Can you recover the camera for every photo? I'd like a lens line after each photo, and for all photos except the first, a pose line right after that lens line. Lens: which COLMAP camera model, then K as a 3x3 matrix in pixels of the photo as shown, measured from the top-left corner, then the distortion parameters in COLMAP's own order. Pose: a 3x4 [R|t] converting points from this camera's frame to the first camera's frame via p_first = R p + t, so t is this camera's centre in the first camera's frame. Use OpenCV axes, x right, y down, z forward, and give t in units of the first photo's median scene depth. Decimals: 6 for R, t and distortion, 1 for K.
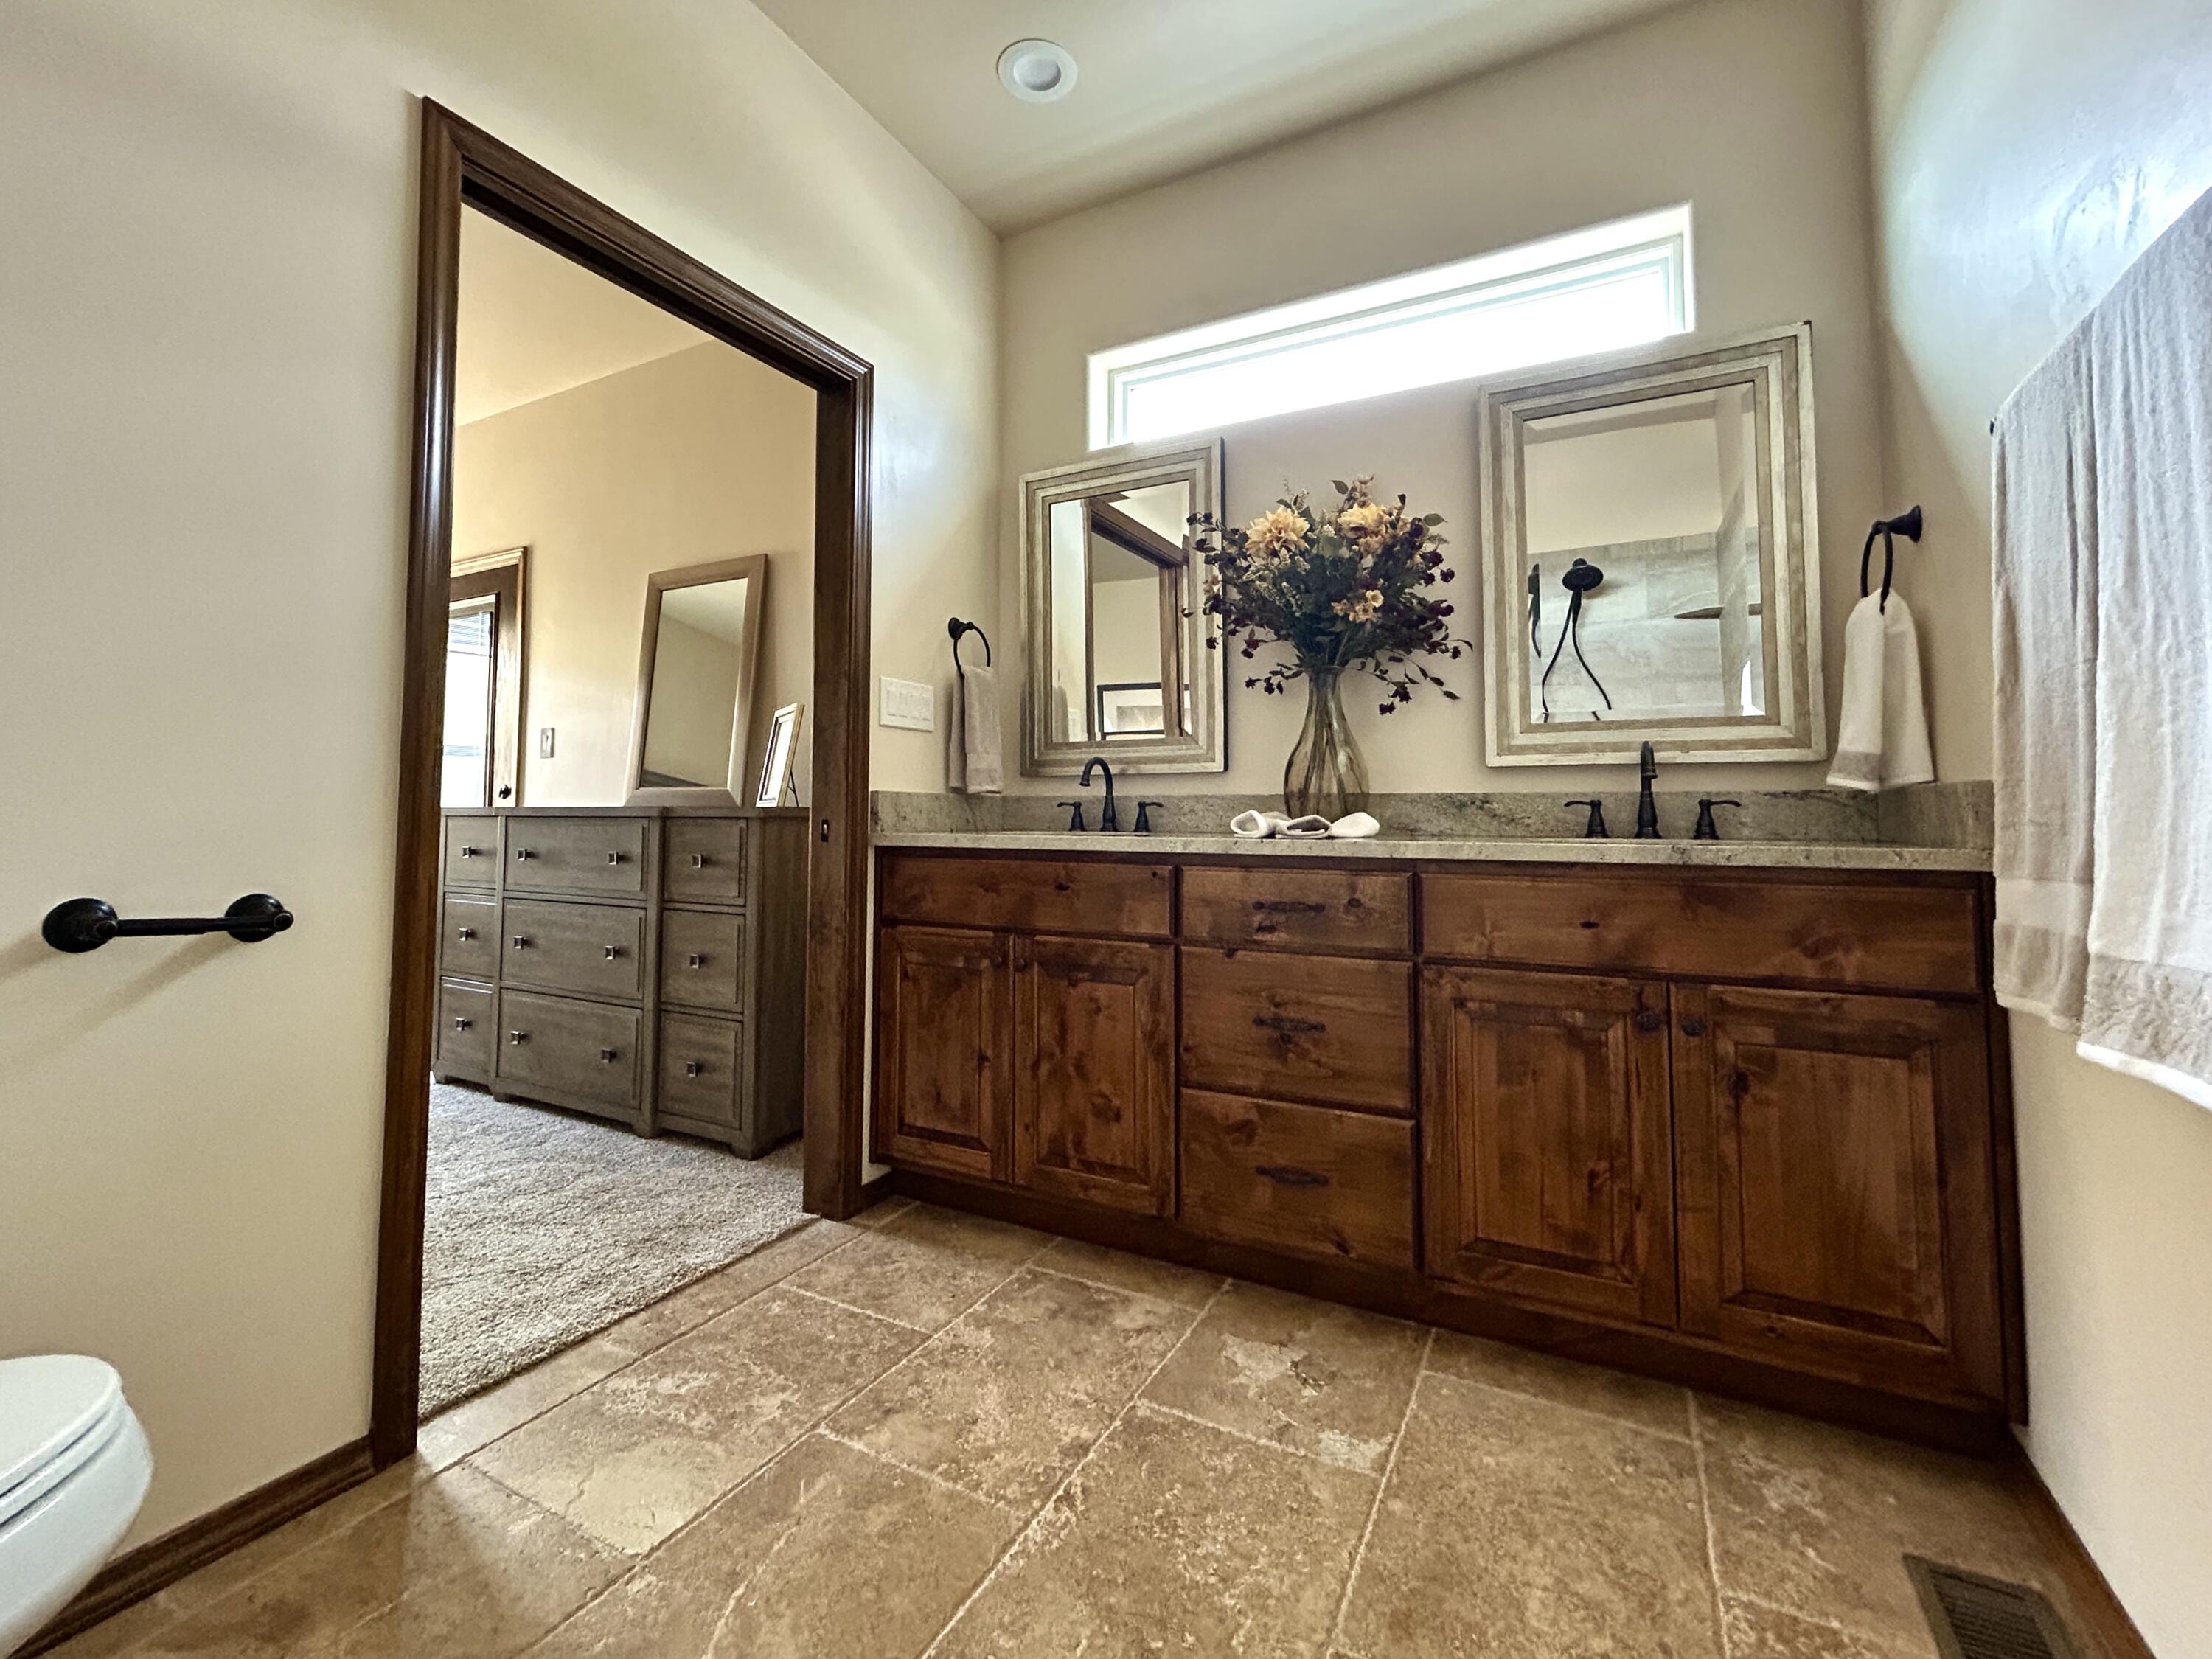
lens RADIAL K [[921.0, 0, 1100.1], [0, 921.0, 794.4], [0, 0, 1]] dist [-0.000591, 0.000058]
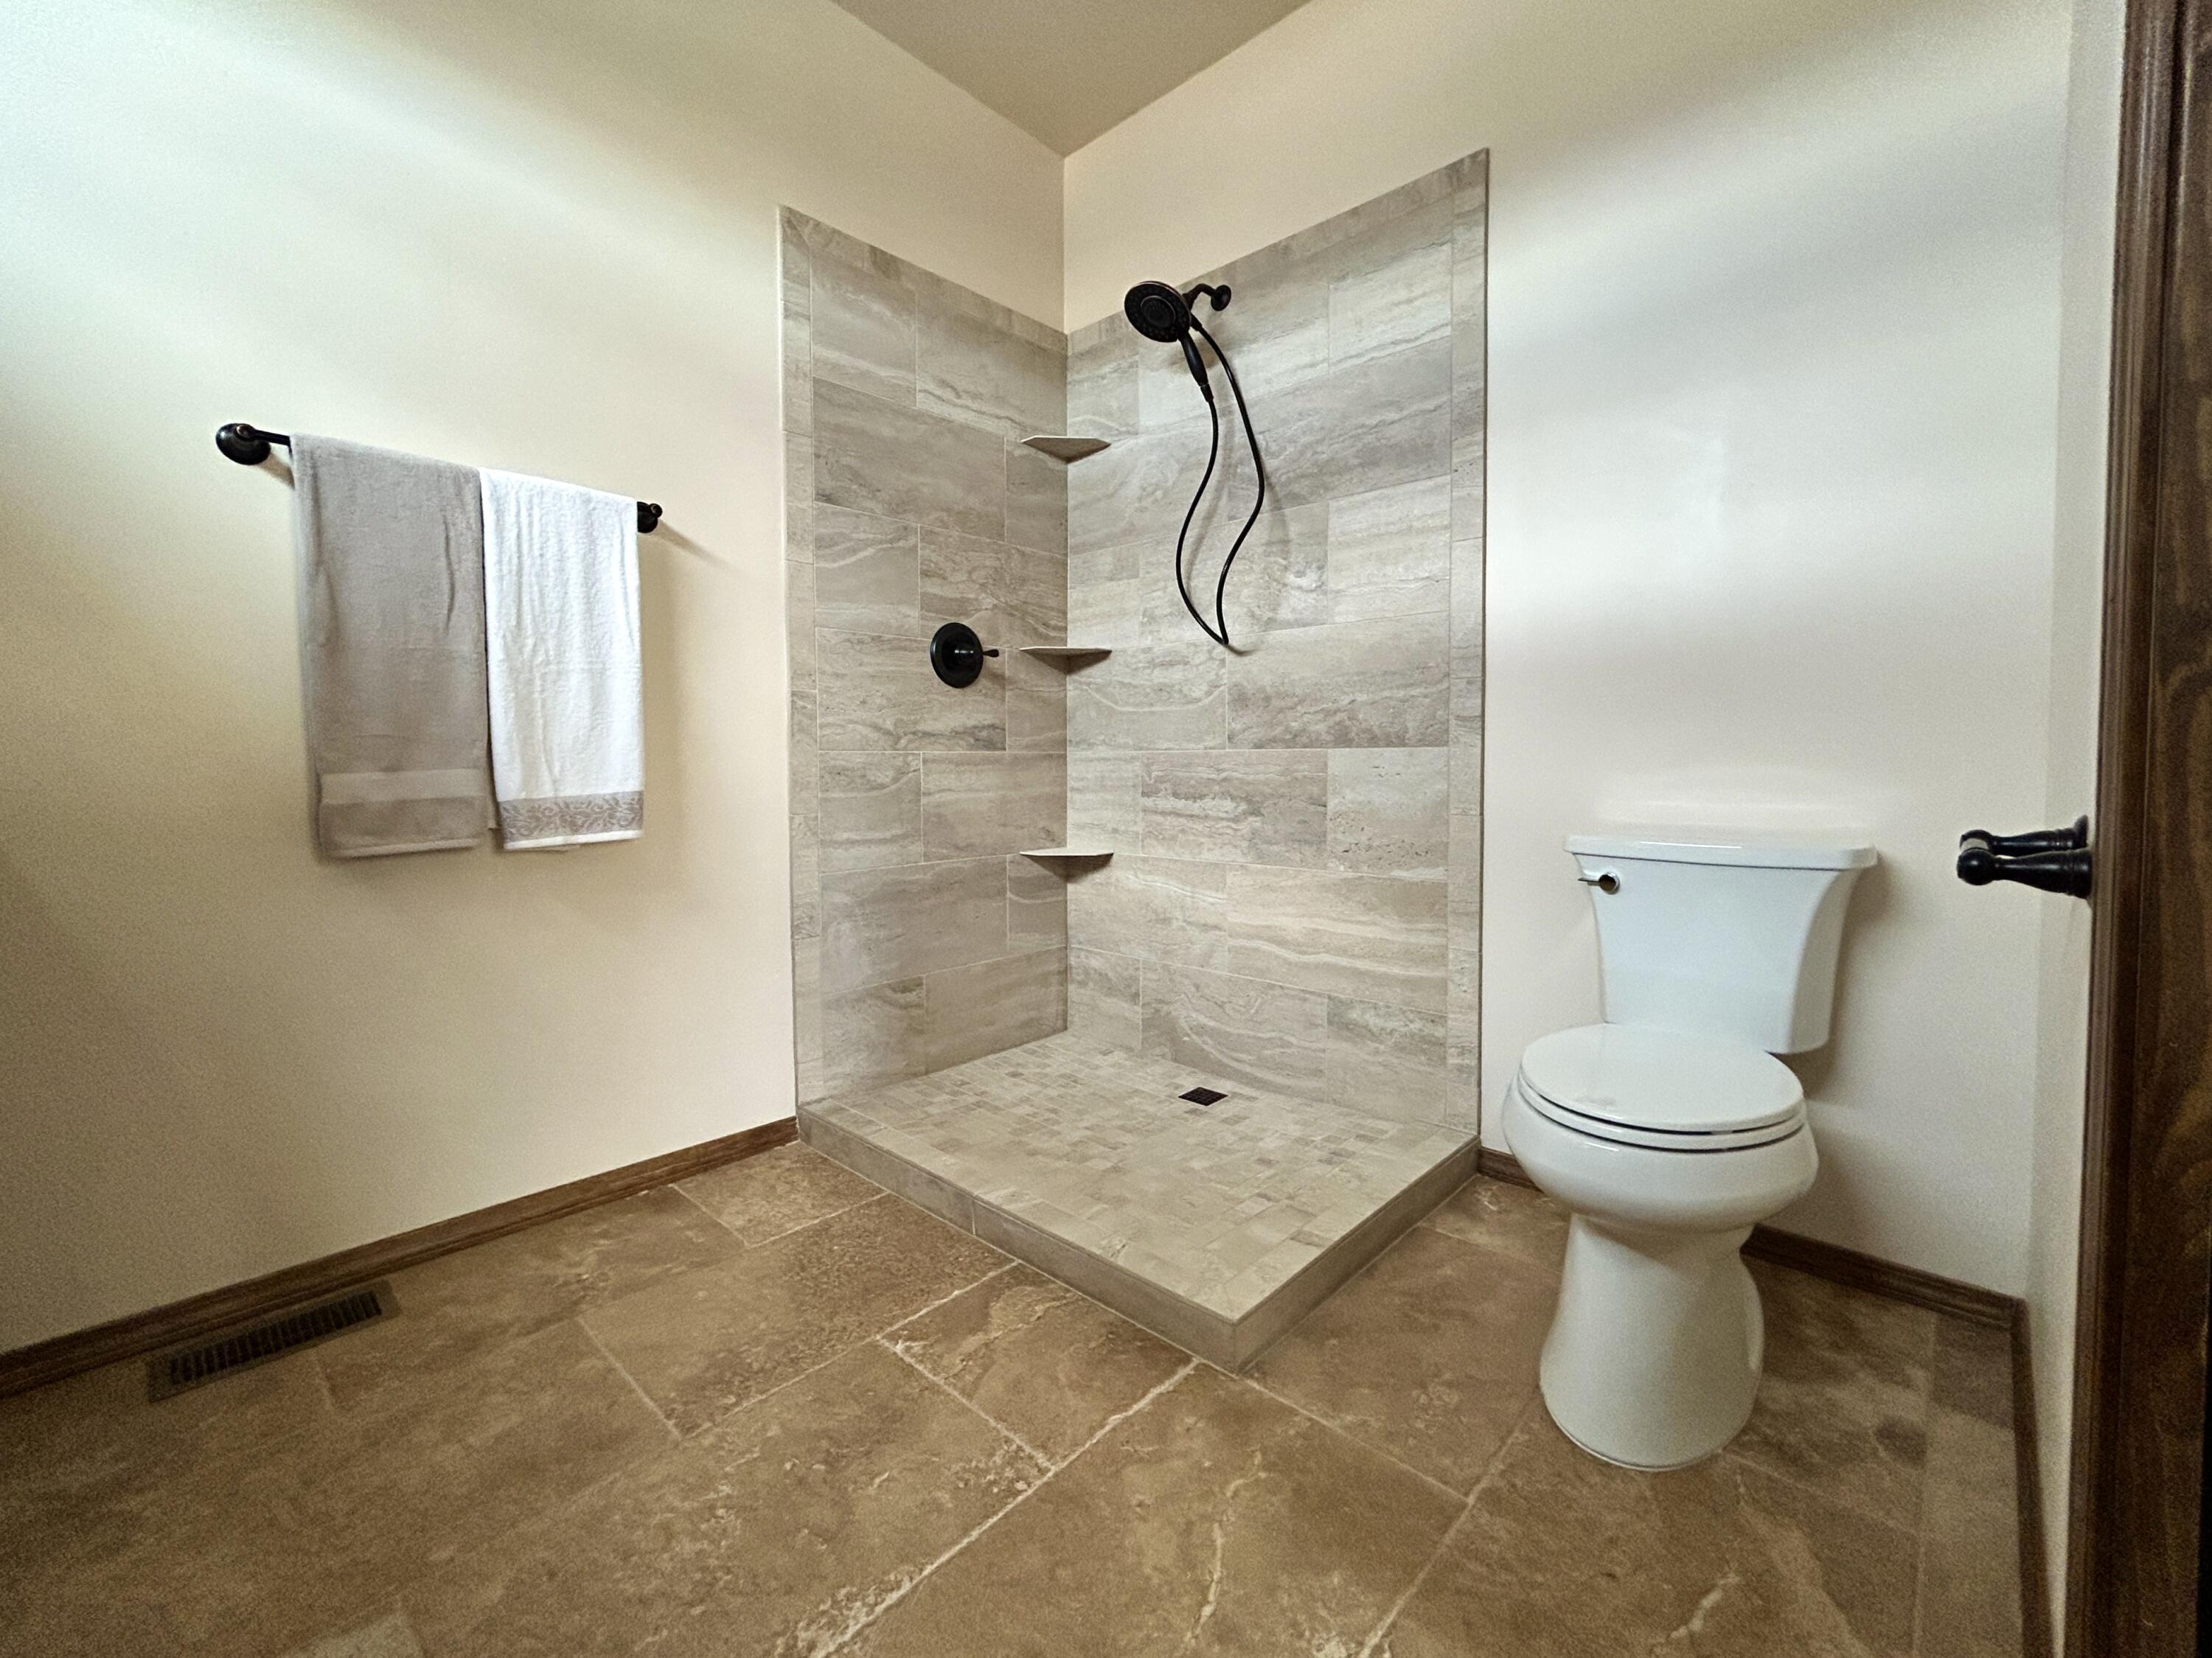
lens RADIAL K [[920.9, 0, 1100.1], [0, 920.9, 793.9], [0, 0, 1]] dist [-0.000591, 0.000058]
pose [[-0.965061, -0.002810, 0.262009, -0.519181], [-0.000383, 0.999957, 0.009314, 0.097374], [-0.262023, 0.008888, -0.965021, 1.852494]]
